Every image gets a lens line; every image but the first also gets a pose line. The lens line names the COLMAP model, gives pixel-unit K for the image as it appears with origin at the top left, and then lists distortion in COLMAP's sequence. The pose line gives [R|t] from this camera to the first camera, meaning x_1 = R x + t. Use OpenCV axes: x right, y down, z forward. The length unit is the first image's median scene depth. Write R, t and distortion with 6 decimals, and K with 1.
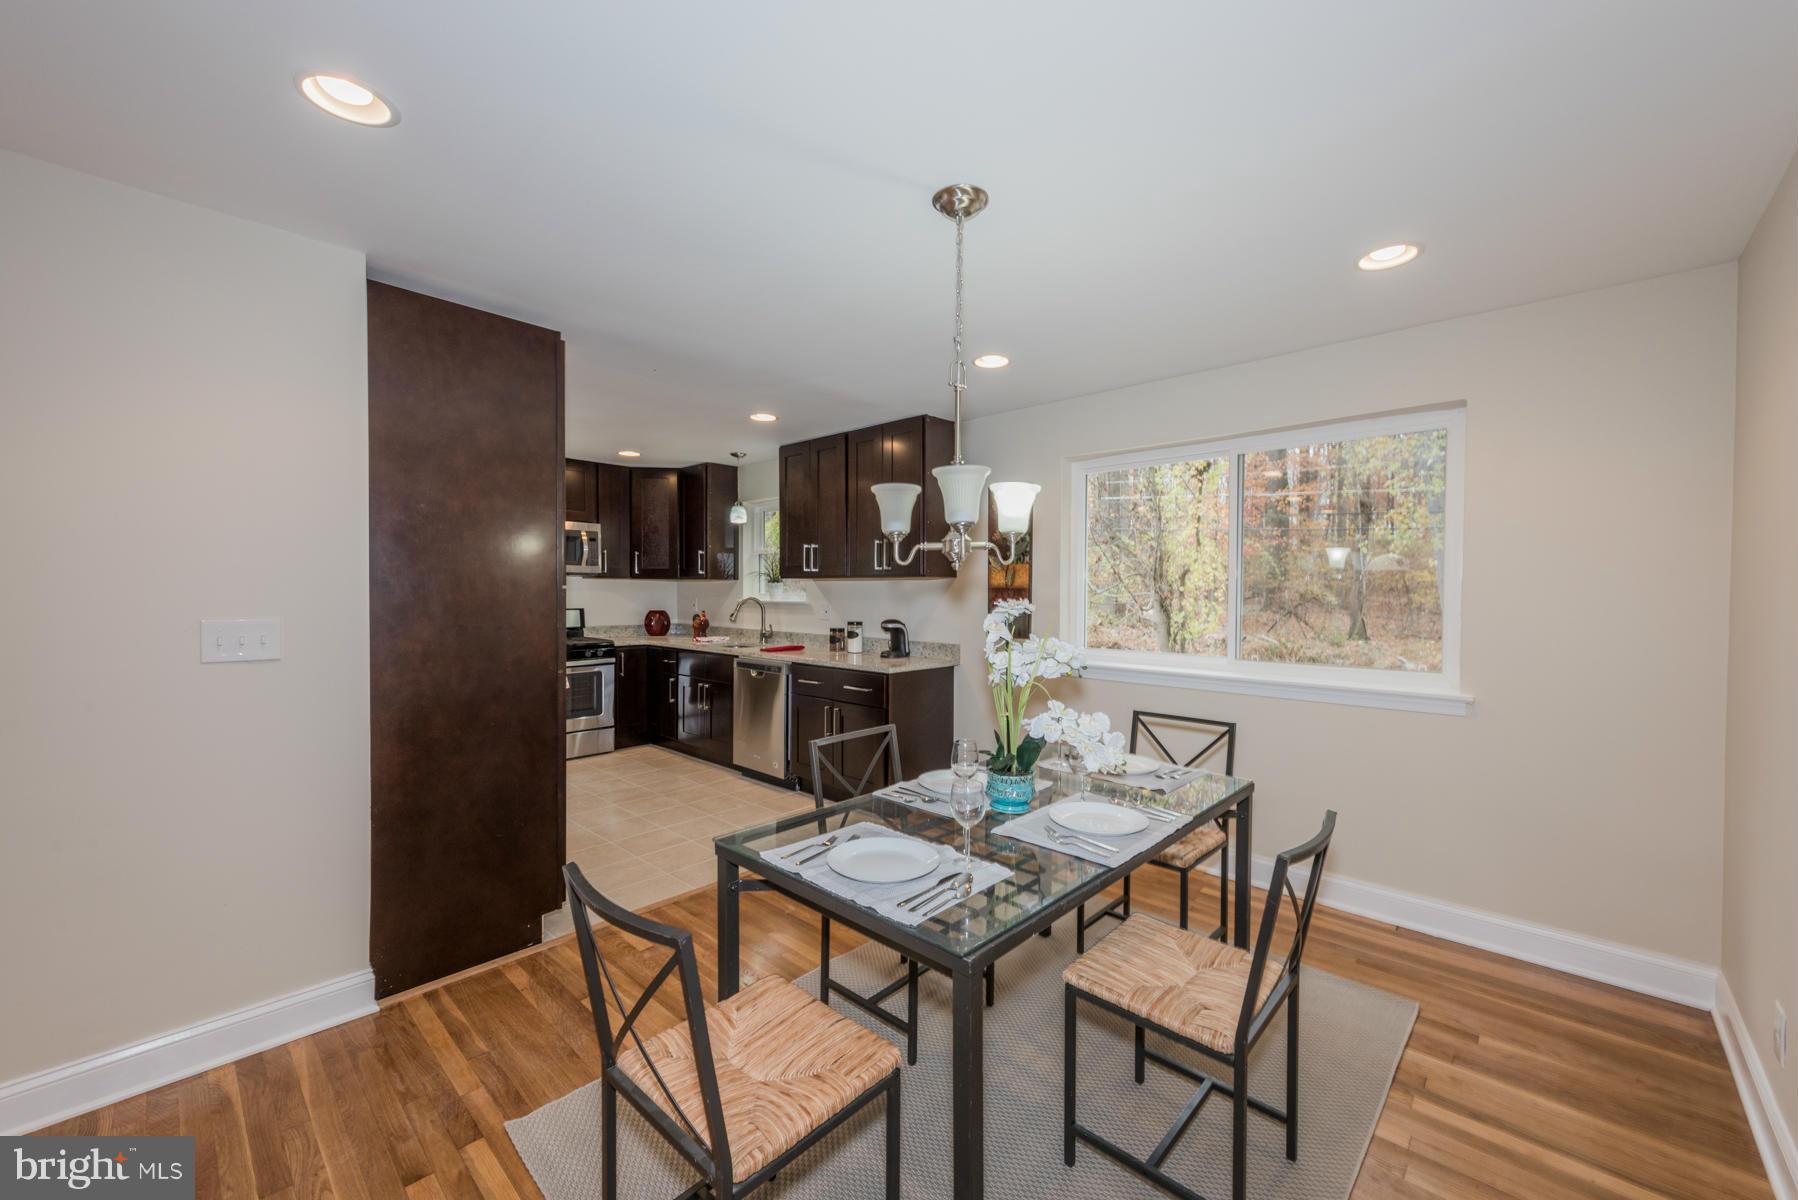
lens RADIAL K [[704.5, 0, 907.1], [0, 704.5, 603.5], [0, 0, 1]] dist [0.009793, -0.002287]
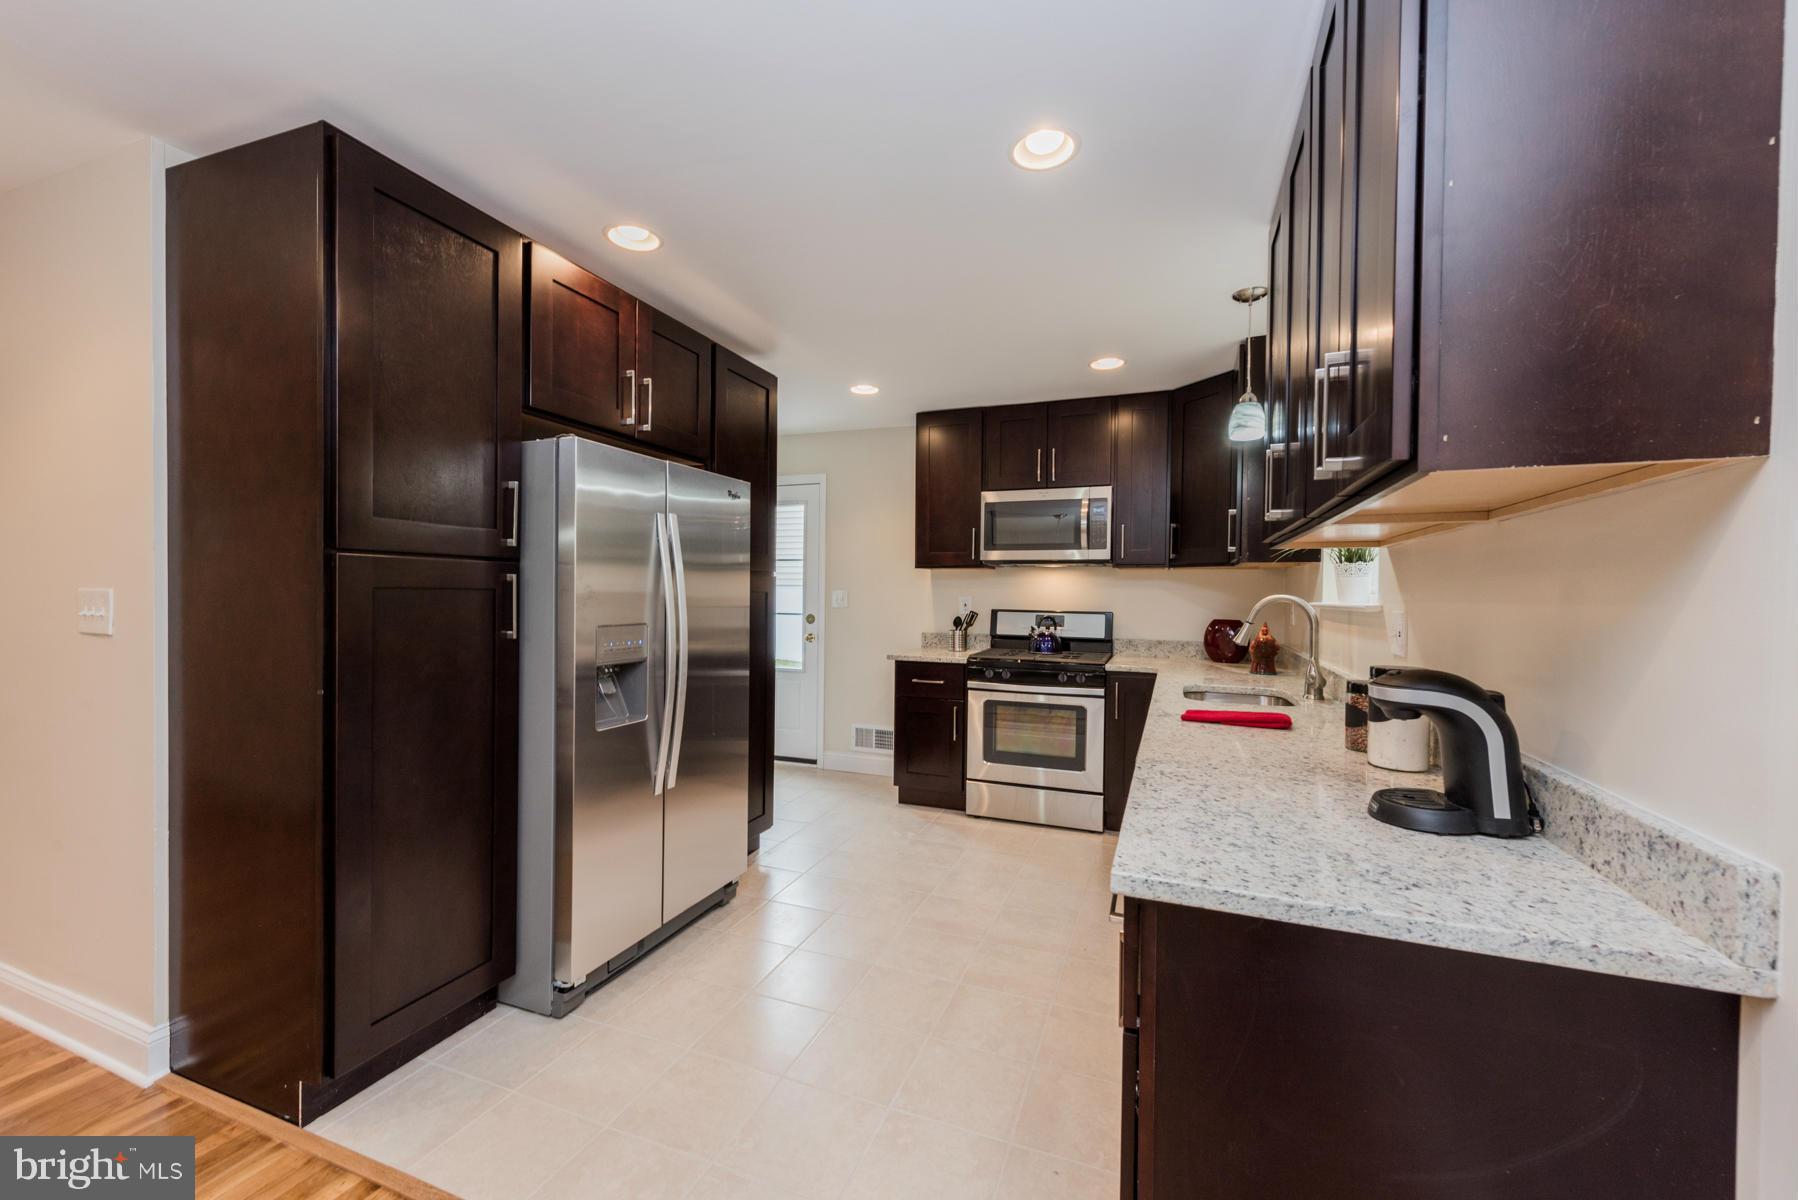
lens RADIAL K [[704.5, 0, 899.1], [0, 704.5, 598.4], [0, 0, 1]] dist [0.009793, -0.002287]
pose [[0.365604, 0.008040, -0.930736, 0.117642], [-0.030287, 0.999536, -0.003263, 0.002398], [0.930278, 0.029382, 0.365678, 0.590317]]
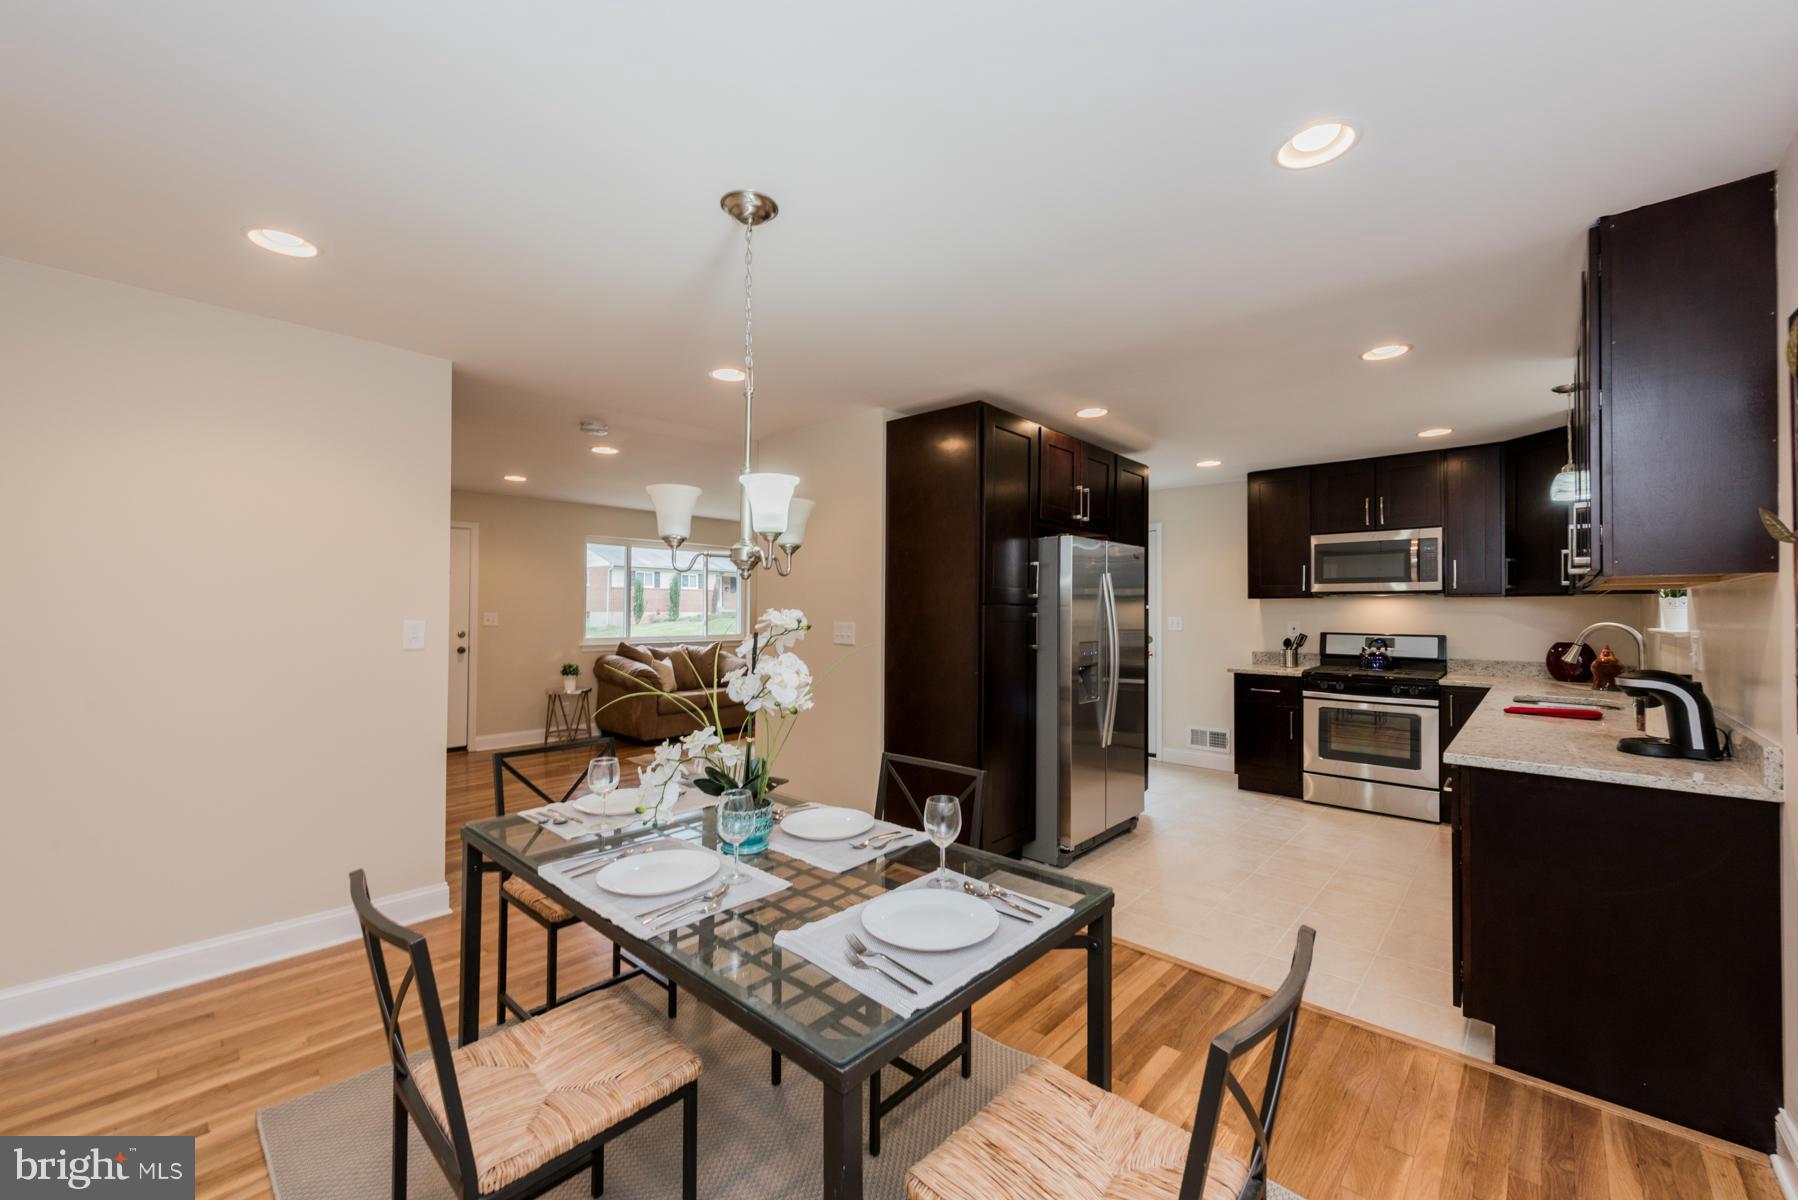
lens RADIAL K [[704.5, 0, 895.3], [0, 704.5, 601.2], [0, 0, 1]] dist [0.009793, -0.002287]
pose [[0.004396, -0.018181, -0.999825, 0.355088], [-0.025199, 0.999515, -0.018286, -0.001244], [0.999673, 0.025275, 0.003936, 0.407682]]
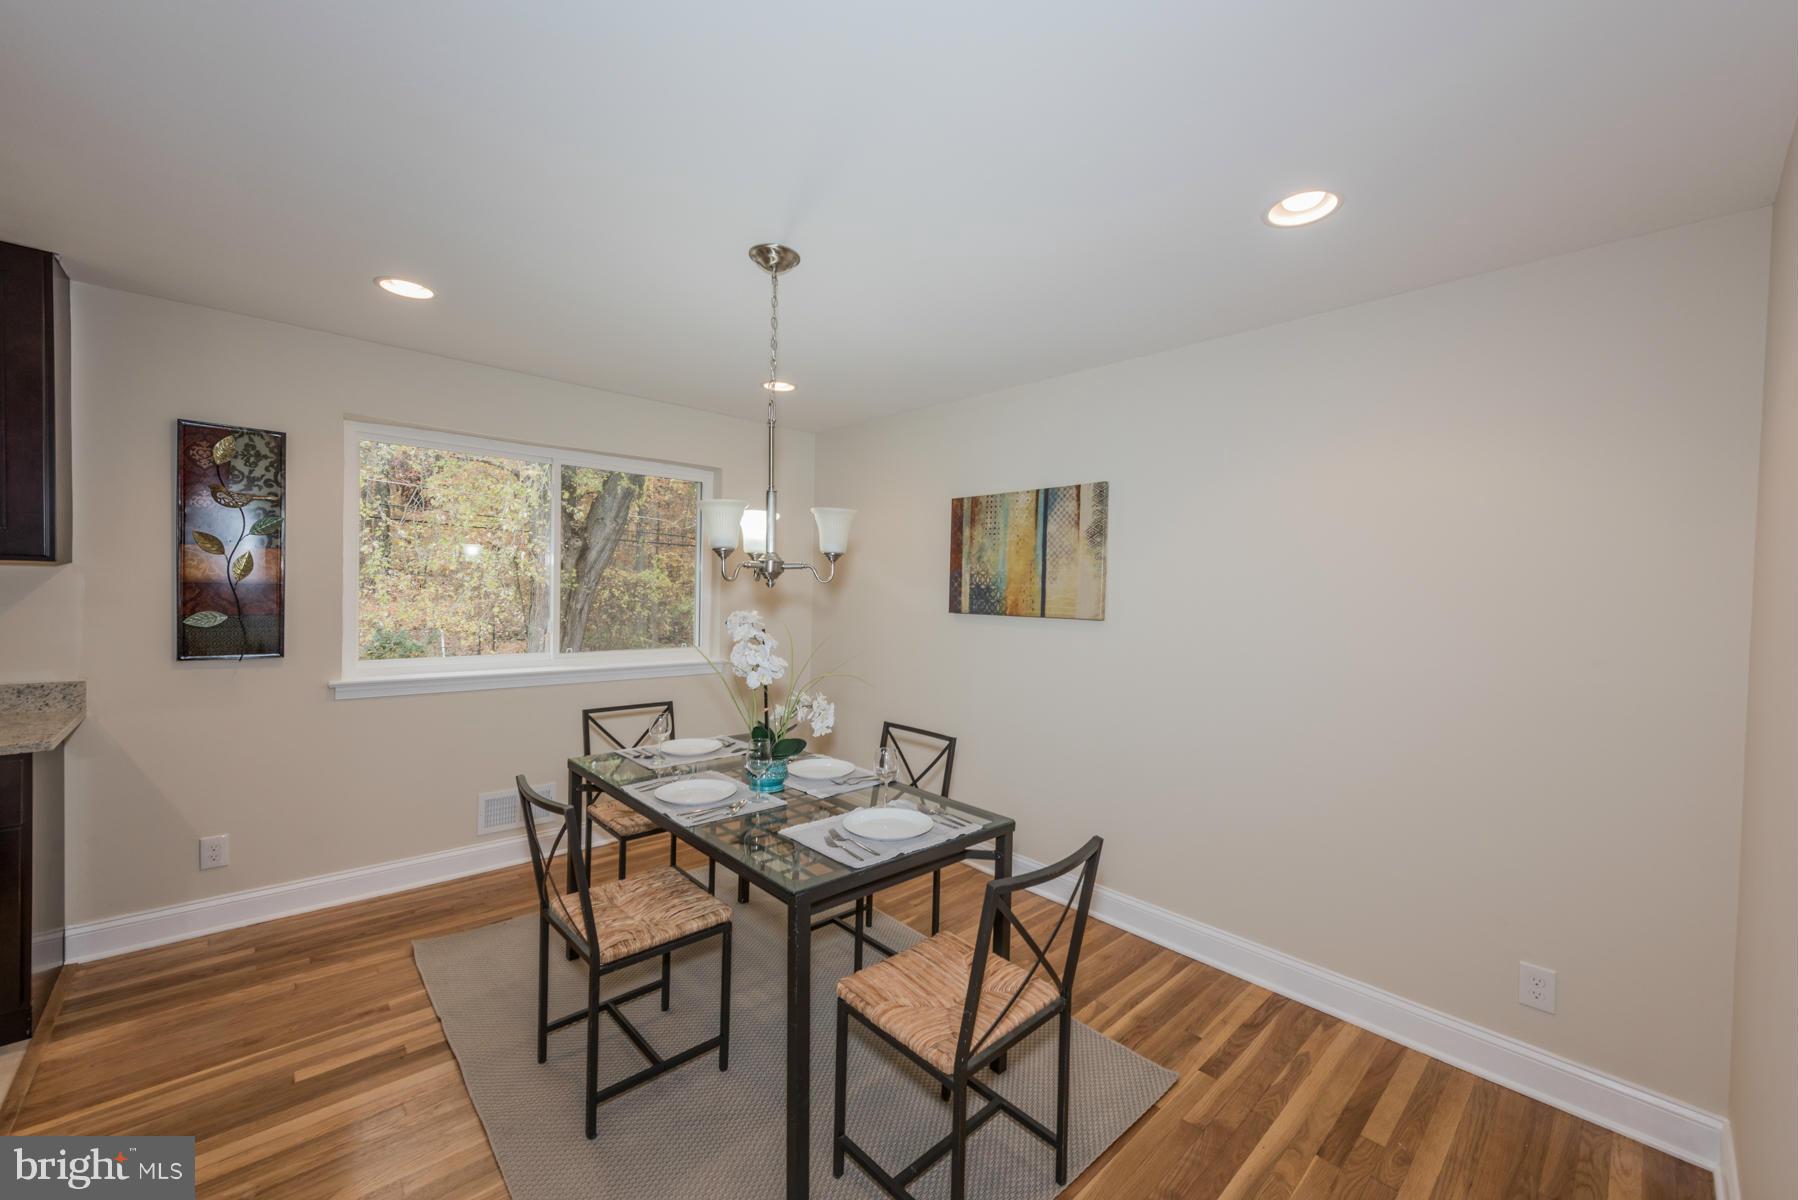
lens RADIAL K [[704.5, 0, 903.1], [0, 704.5, 596.0], [0, 0, 1]] dist [0.009793, -0.002287]
pose [[0.074331, -0.020482, 0.997023, -0.344990], [-0.007779, 0.999747, 0.021118, -0.021016], [-0.997203, -0.009326, 0.074153, 0.238557]]
